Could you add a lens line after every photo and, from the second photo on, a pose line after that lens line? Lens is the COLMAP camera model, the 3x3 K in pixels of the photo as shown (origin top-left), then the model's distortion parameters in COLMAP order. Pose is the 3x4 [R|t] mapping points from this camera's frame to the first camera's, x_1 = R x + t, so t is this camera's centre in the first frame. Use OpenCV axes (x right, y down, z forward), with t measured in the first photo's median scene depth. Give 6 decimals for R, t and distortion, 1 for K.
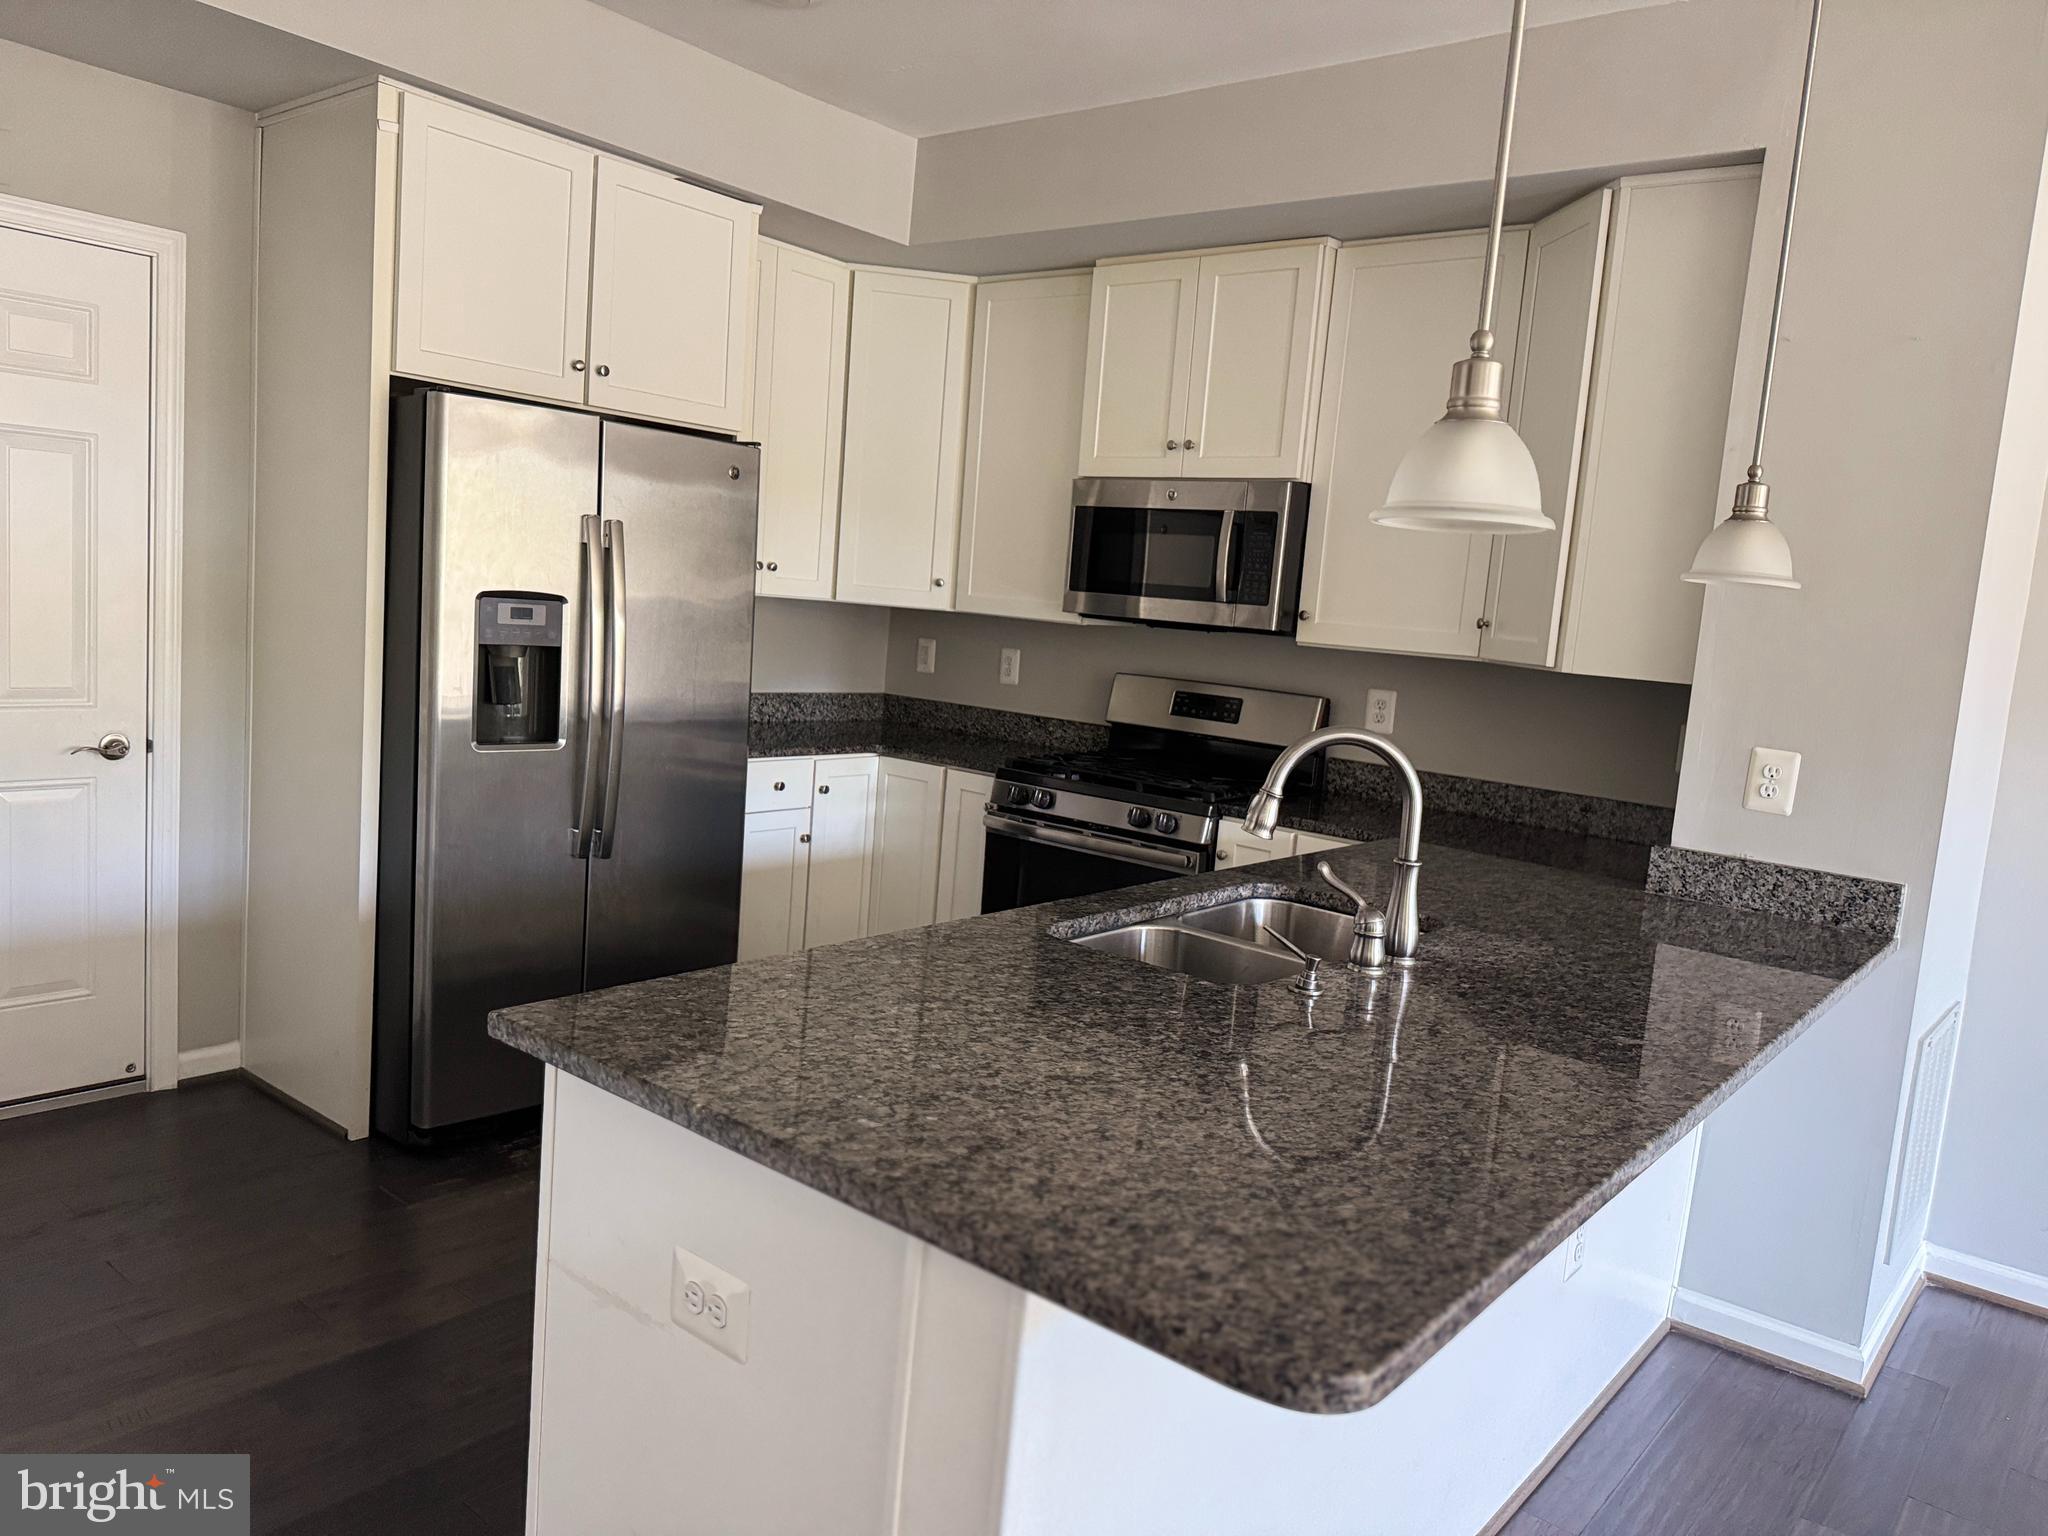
lens RADIAL K [[1450.6, 0, 1026.9], [0, 1450.6, 768.1], [0, 0, 1]] dist [-0.006136, -0.008173]
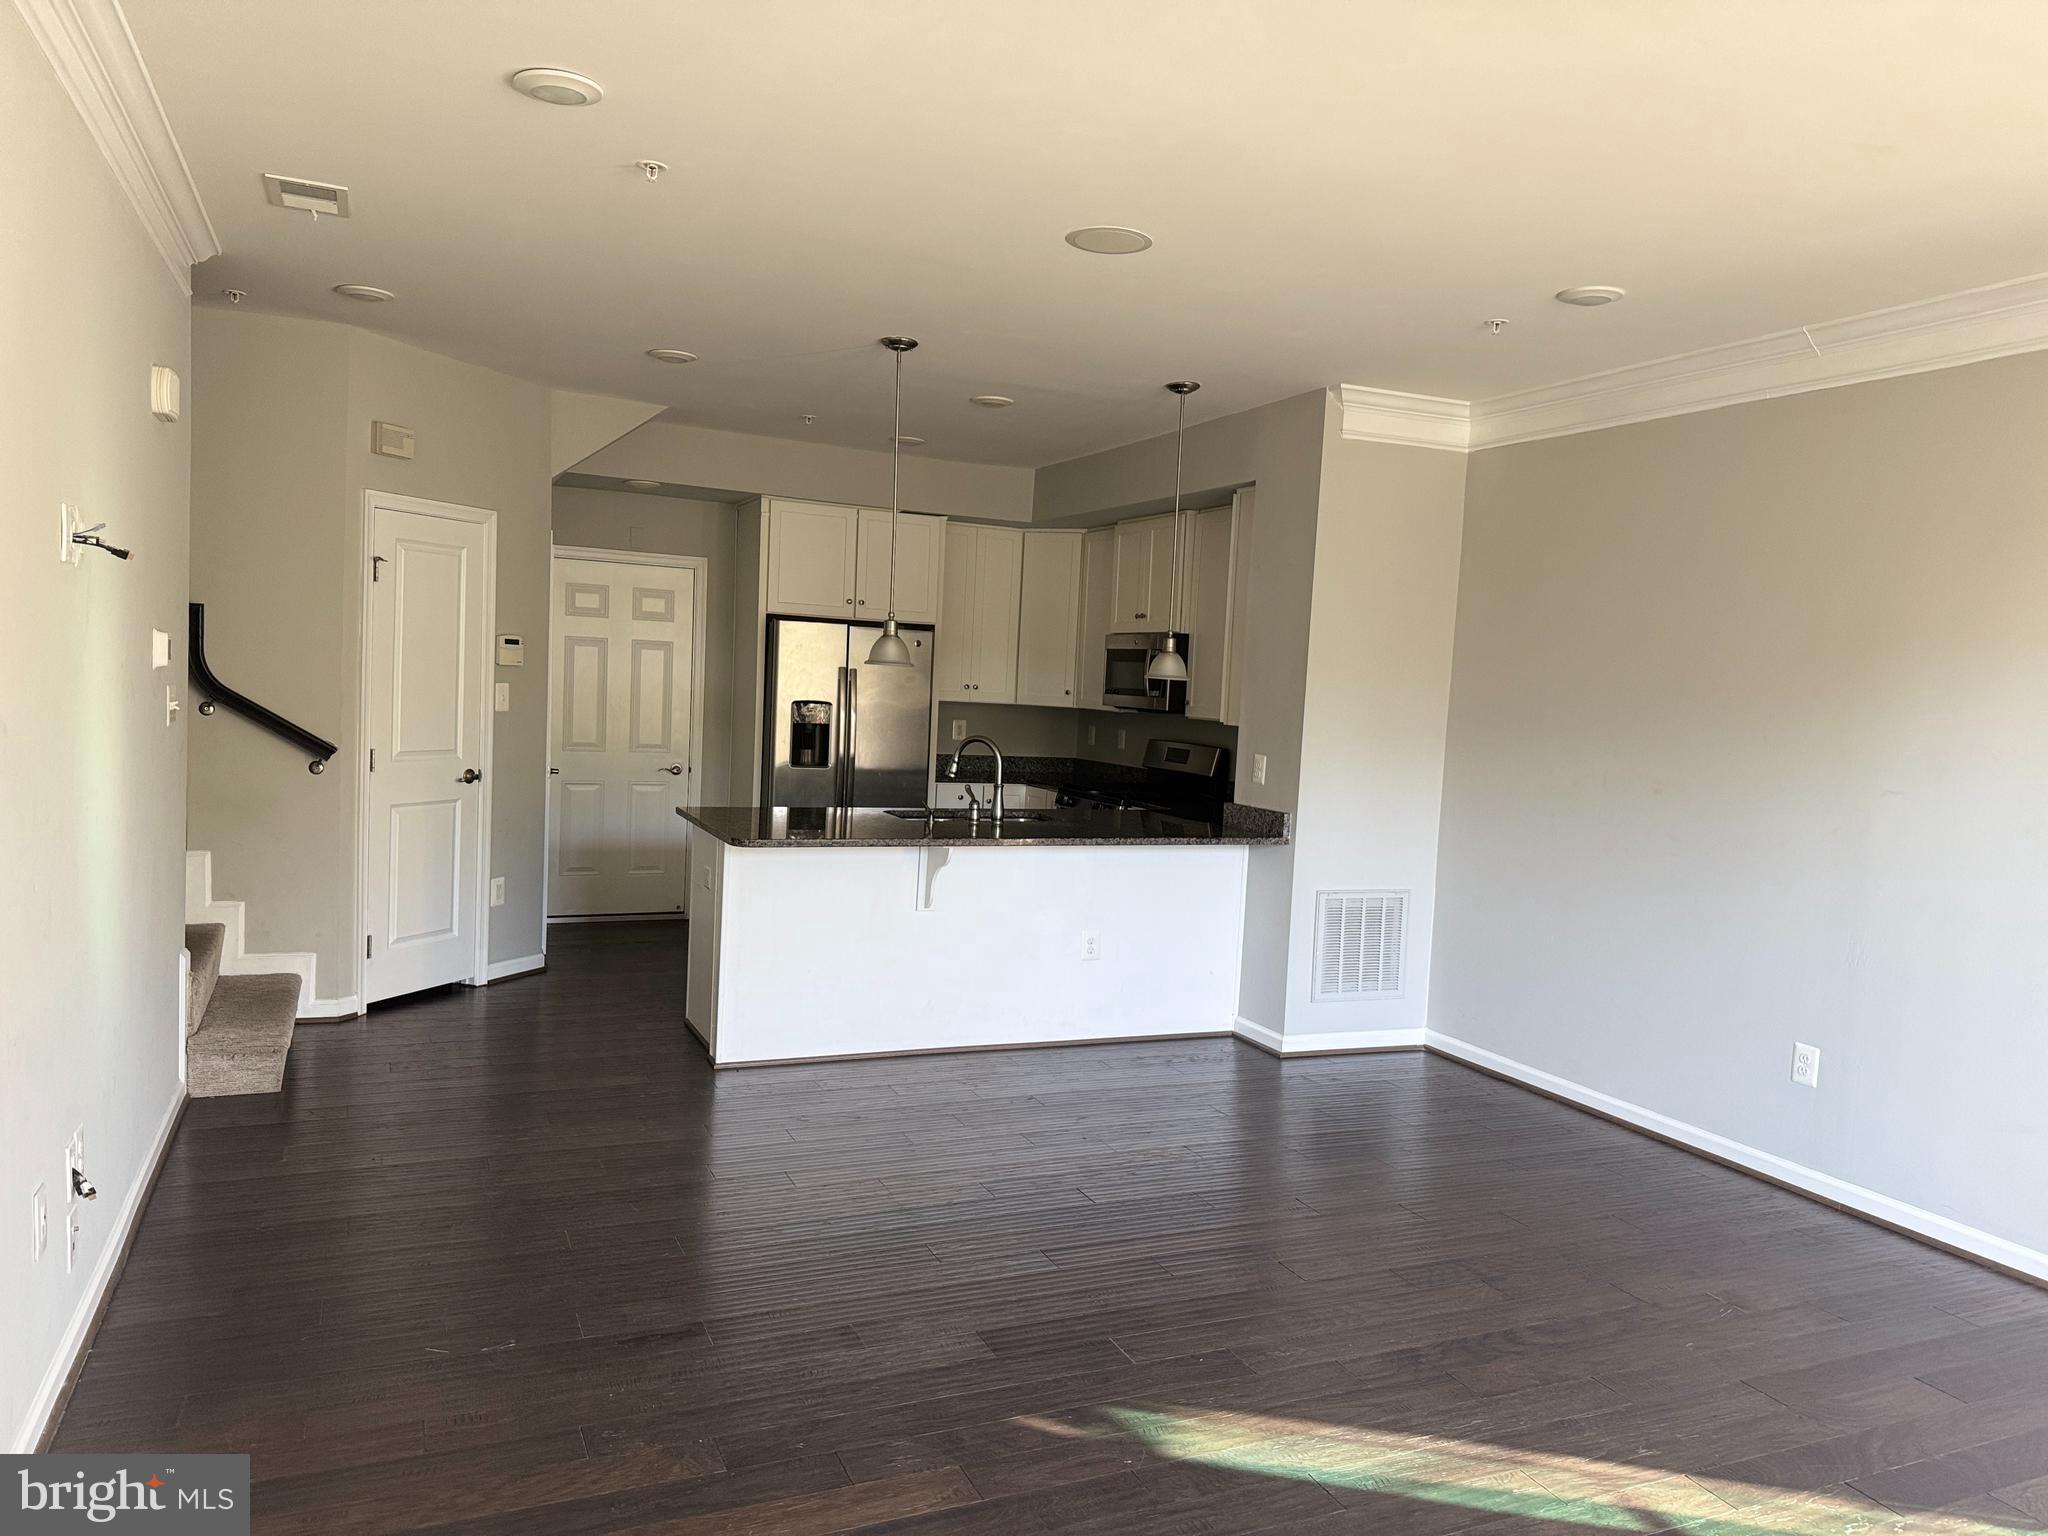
lens RADIAL K [[1450.6, 0, 1023.7], [0, 1450.6, 769.4], [0, 0, 1]] dist [-0.006136, -0.008173]
pose [[0.892343, -0.007688, -0.451292, 0.954464], [-0.031514, 0.996354, -0.079286, 0.154591], [0.450256, 0.084972, 0.888847, -0.865229]]
